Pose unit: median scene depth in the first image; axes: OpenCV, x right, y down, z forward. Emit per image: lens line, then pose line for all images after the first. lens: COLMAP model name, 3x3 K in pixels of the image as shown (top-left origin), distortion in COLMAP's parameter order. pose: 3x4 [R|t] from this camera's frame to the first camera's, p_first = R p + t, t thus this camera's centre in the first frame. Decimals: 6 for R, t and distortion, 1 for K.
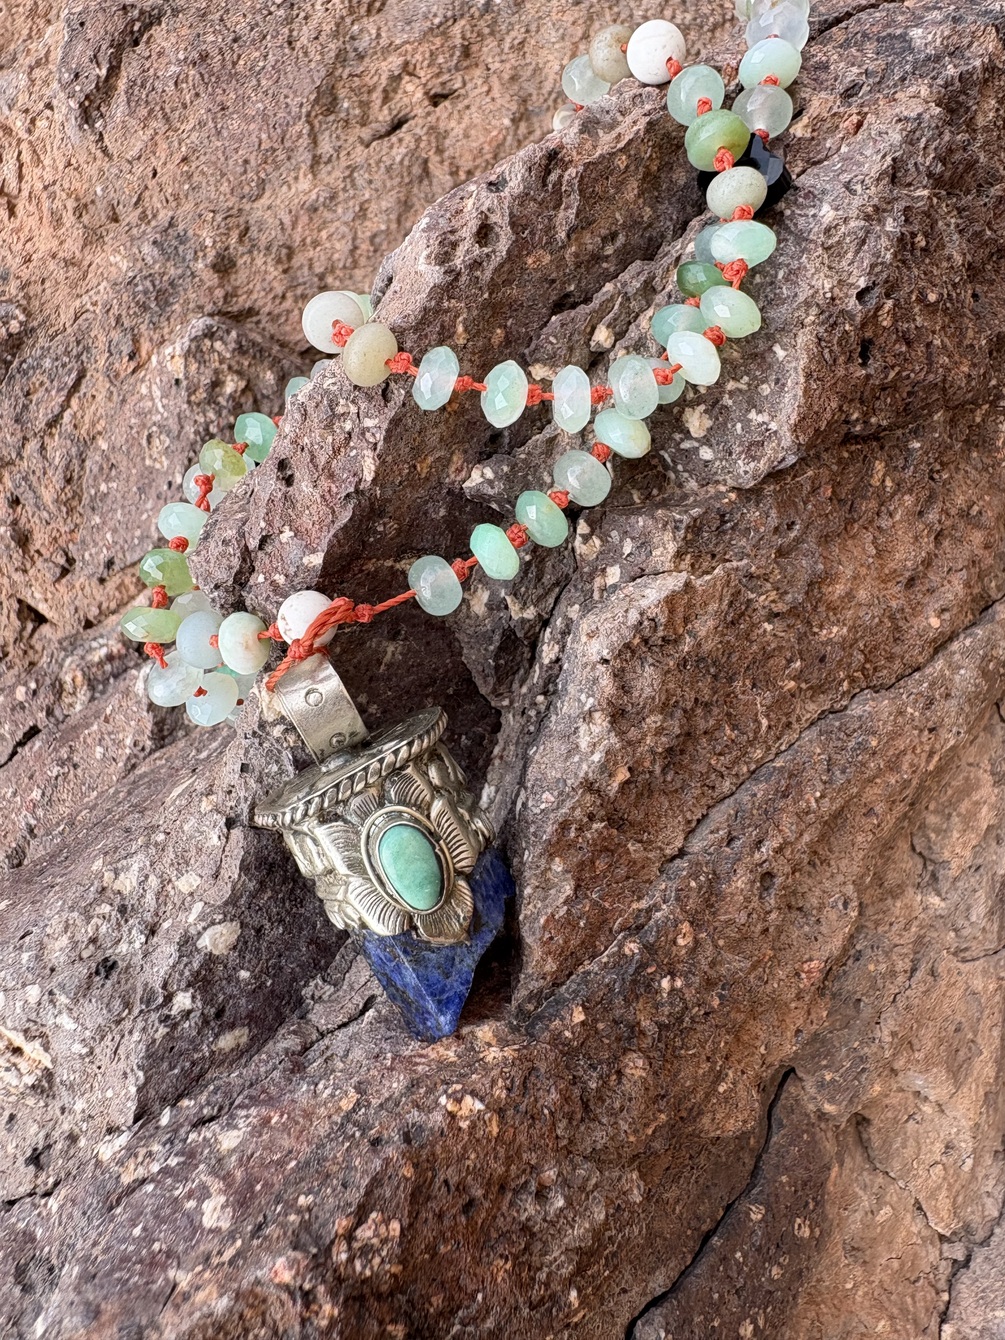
lens RADIAL K [[1017.1, 0, 504.2], [0, 1017.1, 668.3], [0, 0, 1]] dist [0.003737, 0.012820]
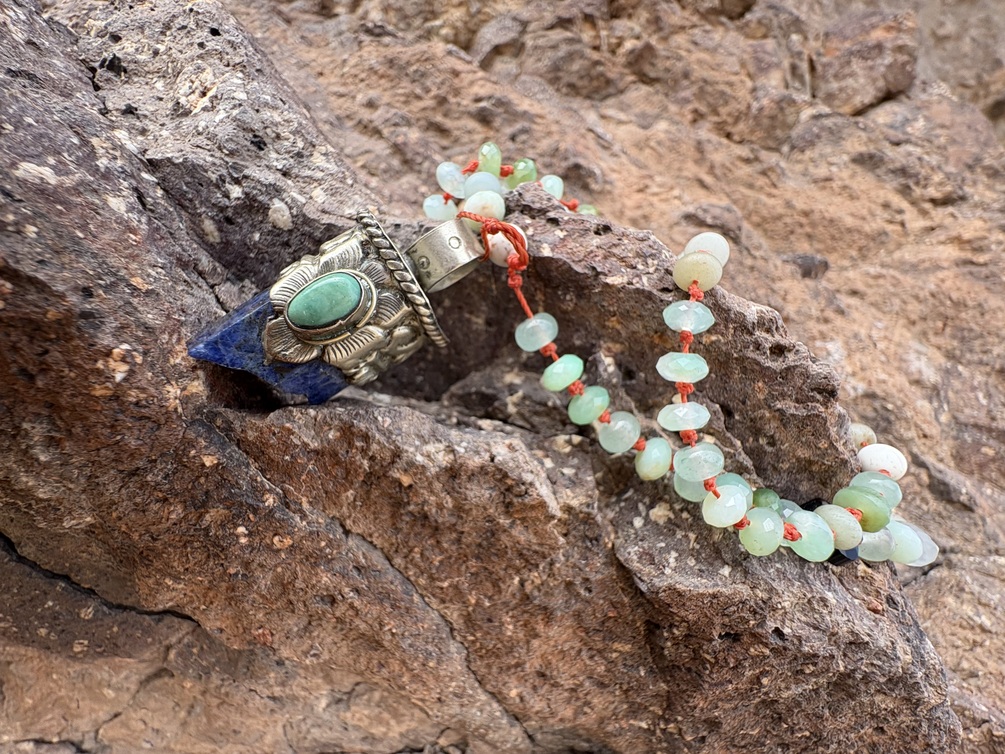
lens RADIAL K [[404.0, 0, 478.0], [0, 404.0, 379.4], [0, 0, 1]] dist [0.003385, -0.000081]
pose [[0.073102, 0.985944, -0.150237, 0.072504], [-0.990621, 0.054345, -0.125369, 0.070388], [-0.115442, 0.157992, 0.980669, 0.452757]]
